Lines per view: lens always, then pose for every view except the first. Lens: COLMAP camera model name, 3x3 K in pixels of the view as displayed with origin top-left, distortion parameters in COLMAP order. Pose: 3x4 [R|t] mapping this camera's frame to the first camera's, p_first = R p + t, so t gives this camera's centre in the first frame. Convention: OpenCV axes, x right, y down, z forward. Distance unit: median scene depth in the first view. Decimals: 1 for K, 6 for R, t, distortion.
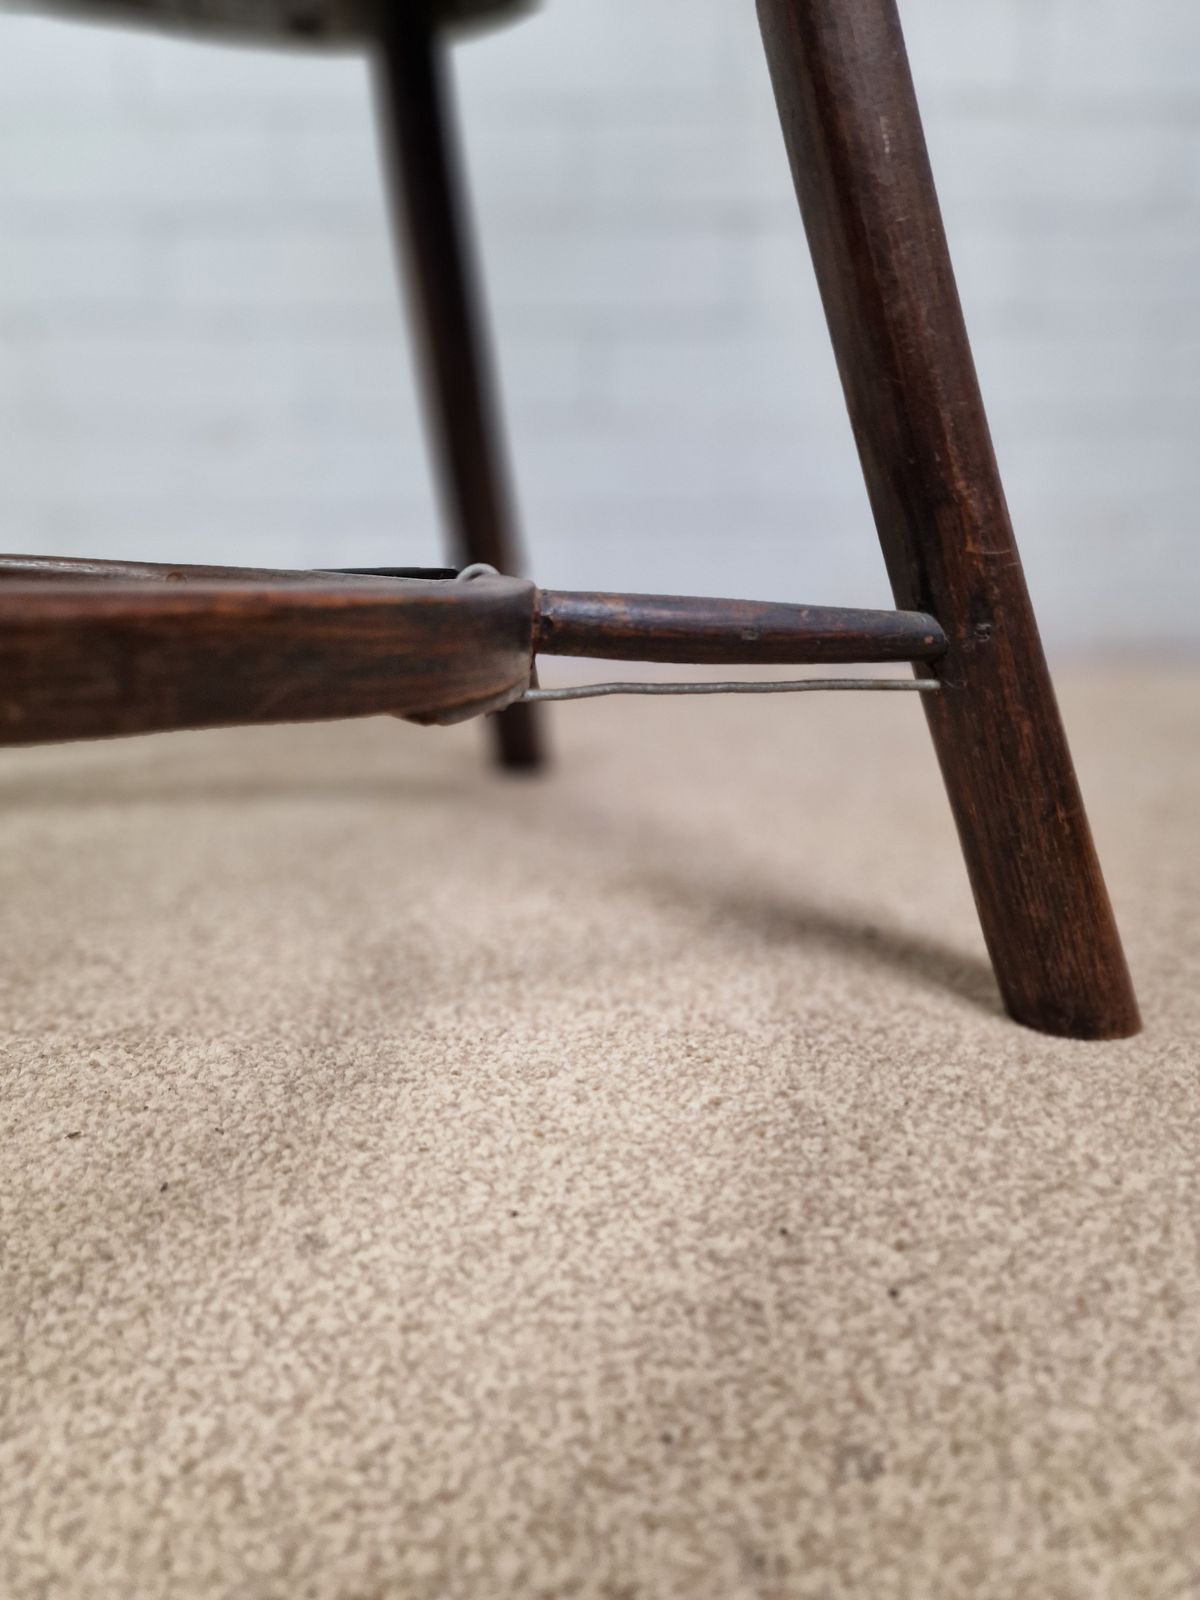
lens RADIAL K [[1124.7, 0, 598.0], [0, 1124.7, 813.8], [0, 0, 1]] dist [0.051801, -0.049091]
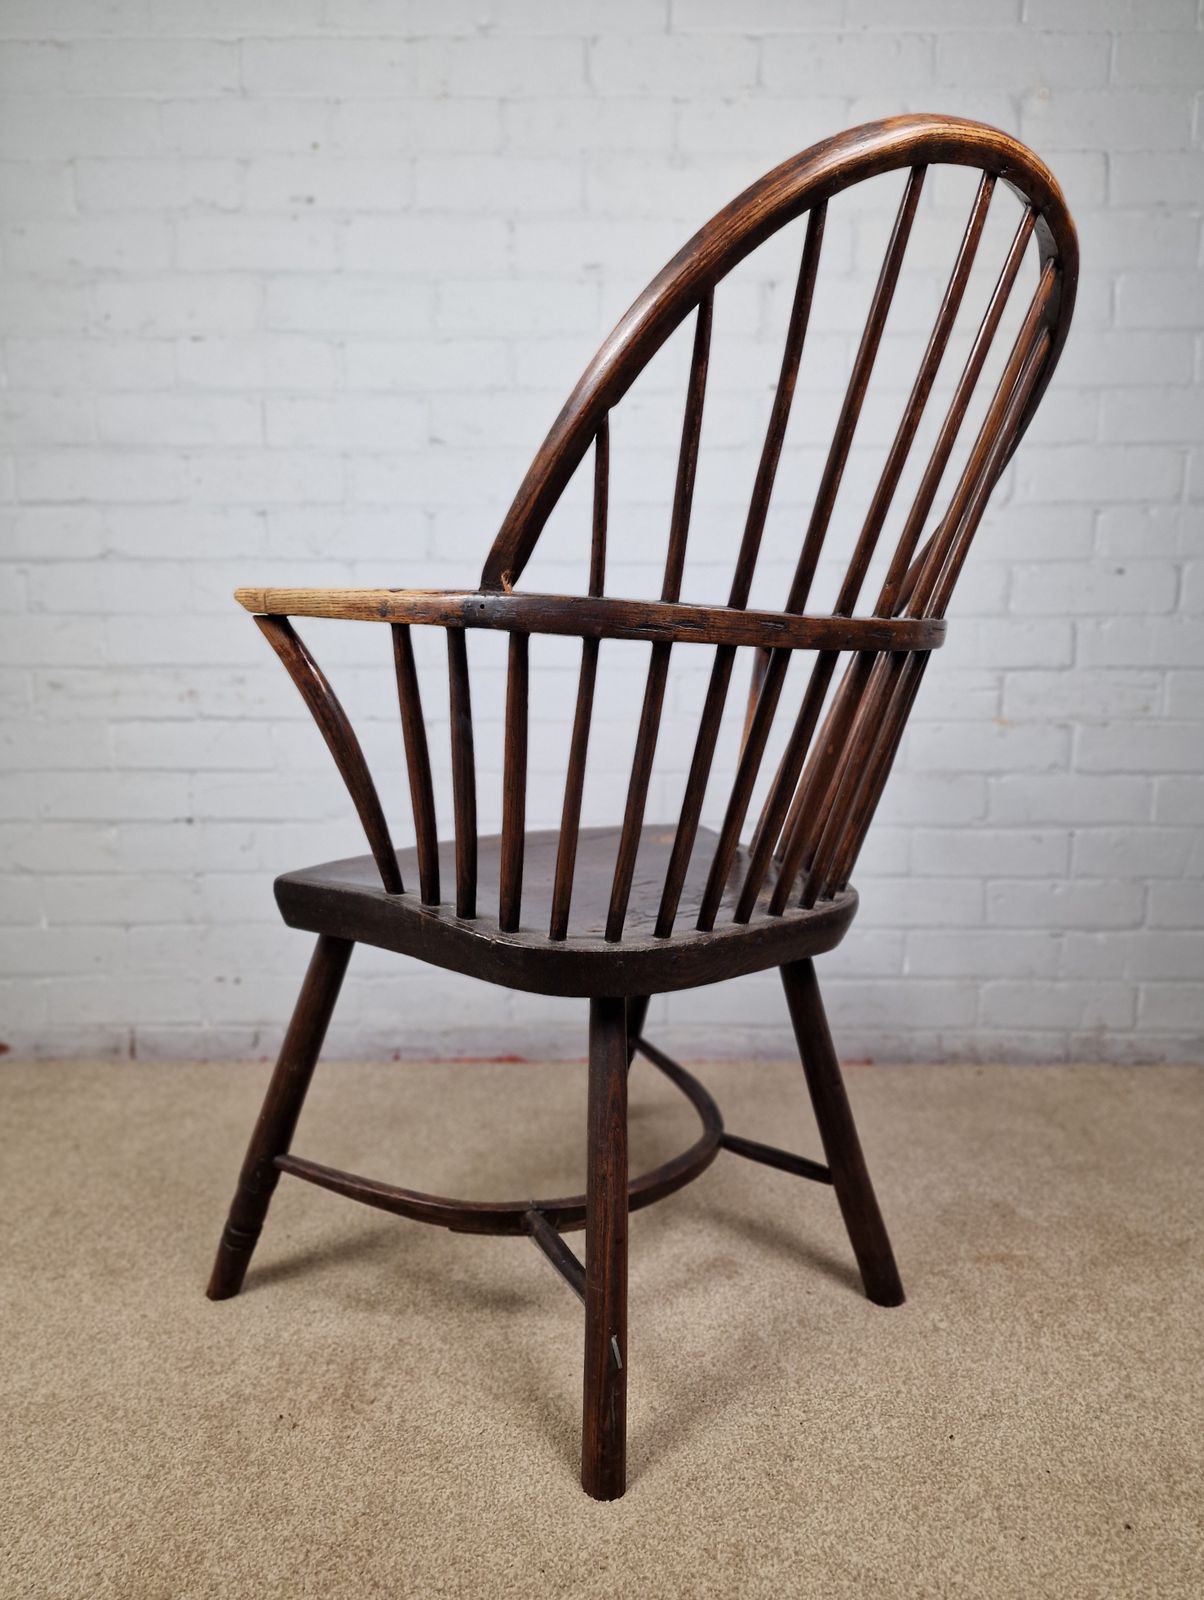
lens RADIAL K [[1124.7, 0, 600.0], [0, 1124.7, 813.8], [0, 0, 1]] dist [0.051801, -0.049091]
pose [[0.999942, 0.010189, -0.003573, -0.455848], [-0.010593, 0.989856, -0.141680, -1.123390], [0.002093, 0.141710, 0.989906, -3.254640]]
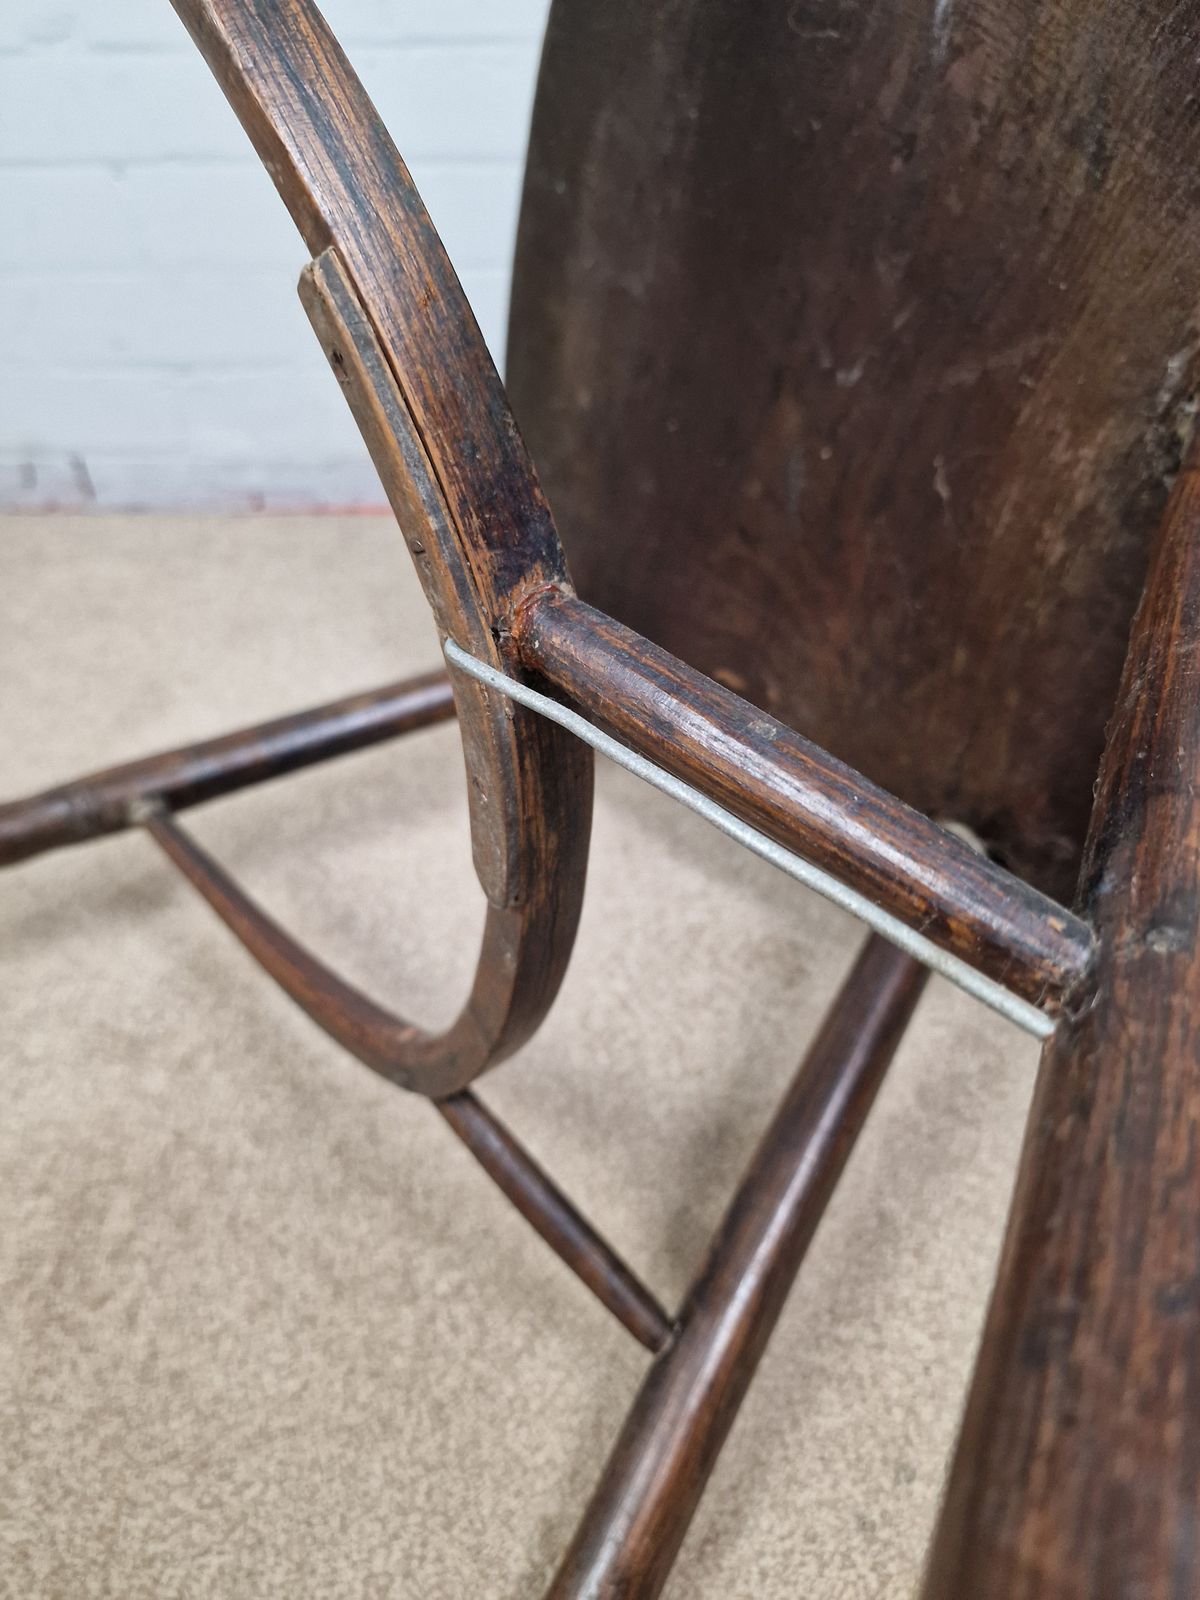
lens RADIAL K [[1146.3, 0, 597.9], [0, 1146.3, 835.7], [0, 0, 1]] dist [0.038601, -0.063235]
pose [[0.999760, 0.012005, -0.018328, -0.304815], [-0.003372, 0.910863, 0.412694, -1.296965], [0.021649, -0.412534, 0.910685, -0.513592]]
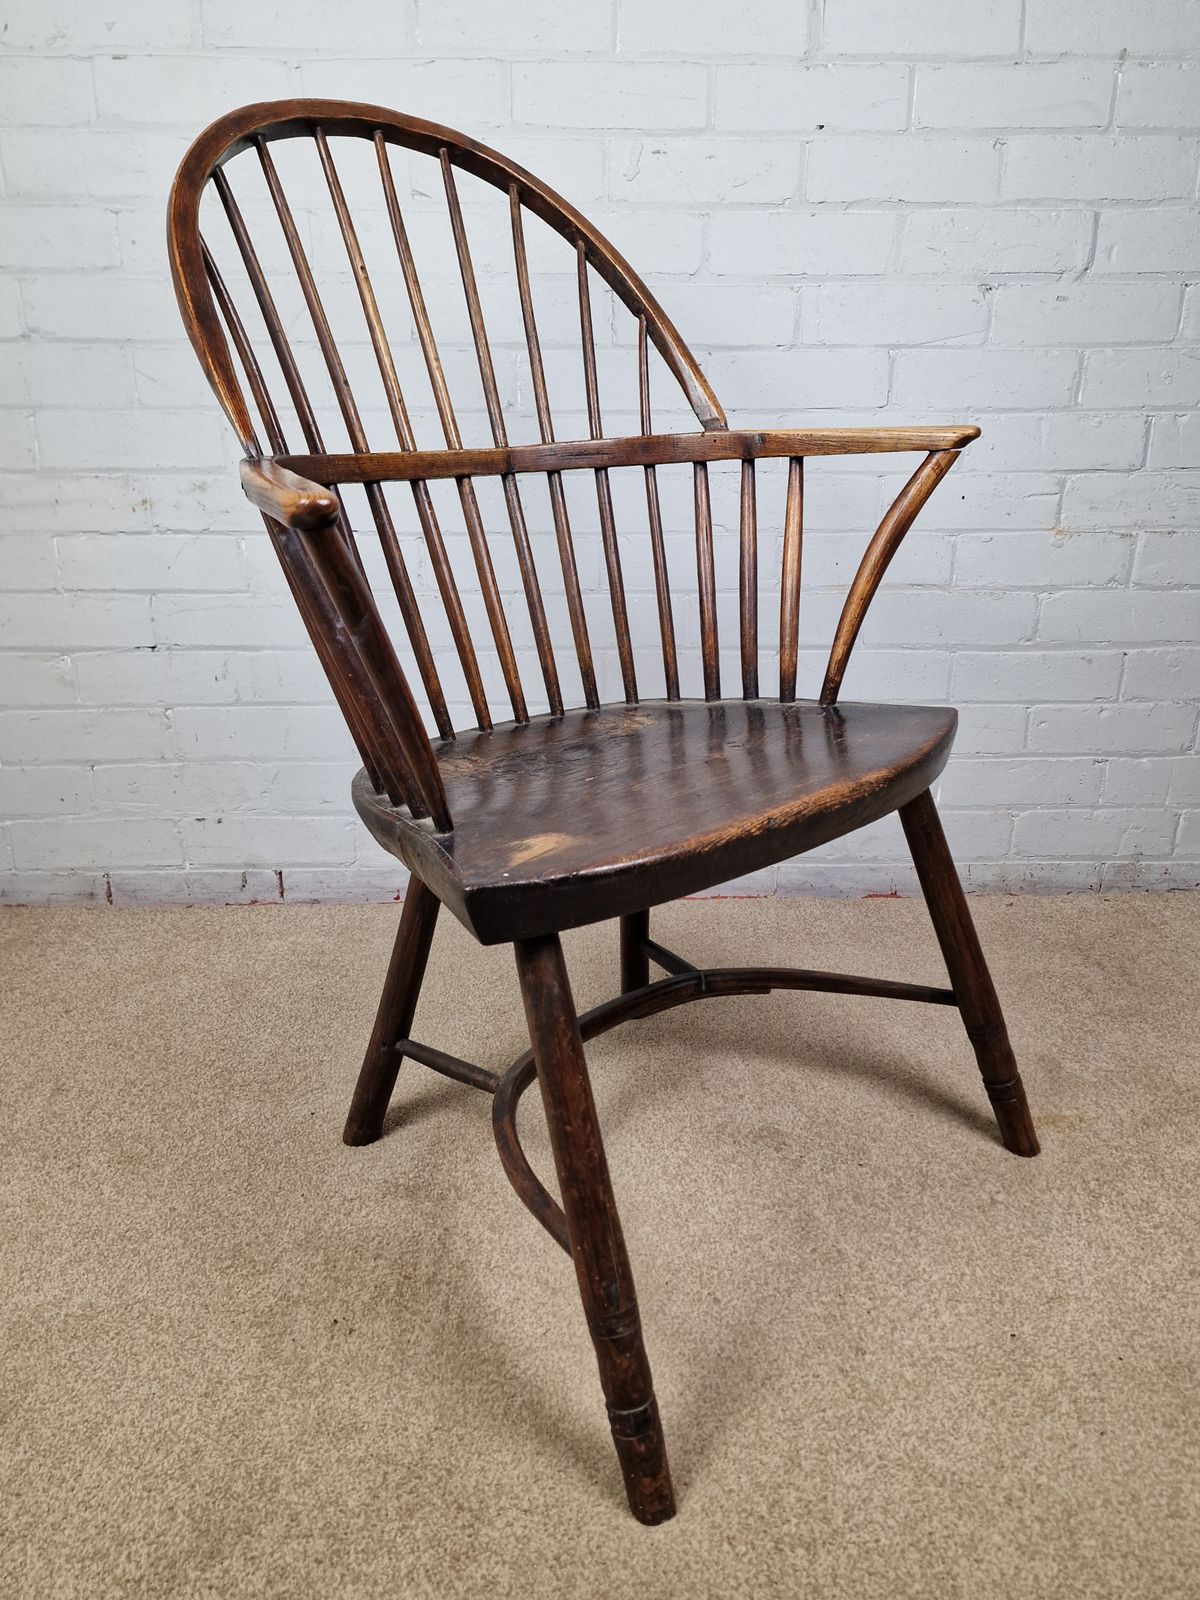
lens RADIAL K [[1182.7, 0, 603.9], [0, 1182.7, 789.7], [0, 0, 1]] dist [0.063150, -0.058024]
pose [[0.999250, -0.003426, 0.038573, -0.807094], [0.001739, 0.999043, 0.043695, -1.562224], [-0.038686, -0.043595, 0.998300, -3.014450]]
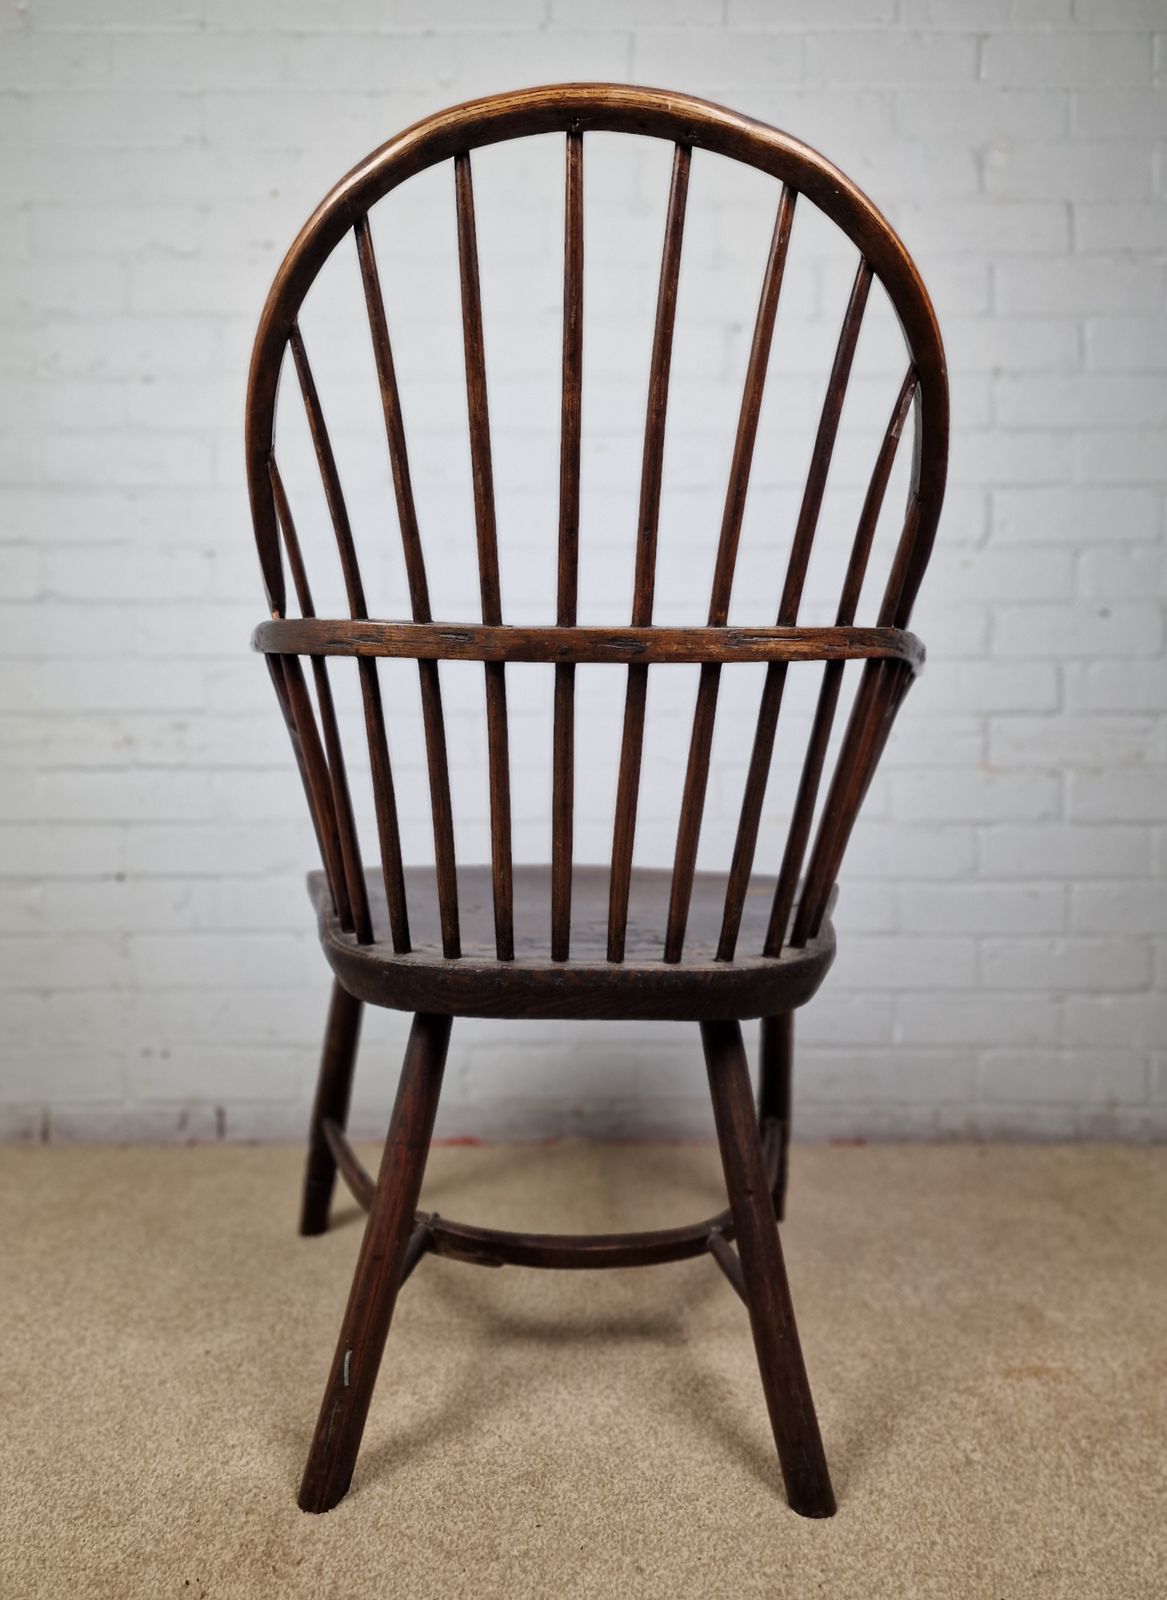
lens RADIAL K [[1131.9, 0, 565.5], [0, 1131.9, 758.7], [0, 0, 1]] dist [0.050685, -0.047160]
pose [[0.999948, 0.007748, 0.006573, -0.517647], [-0.005804, 0.966548, -0.256419, -1.038146], [-0.008340, 0.256368, 0.966543, -2.815333]]
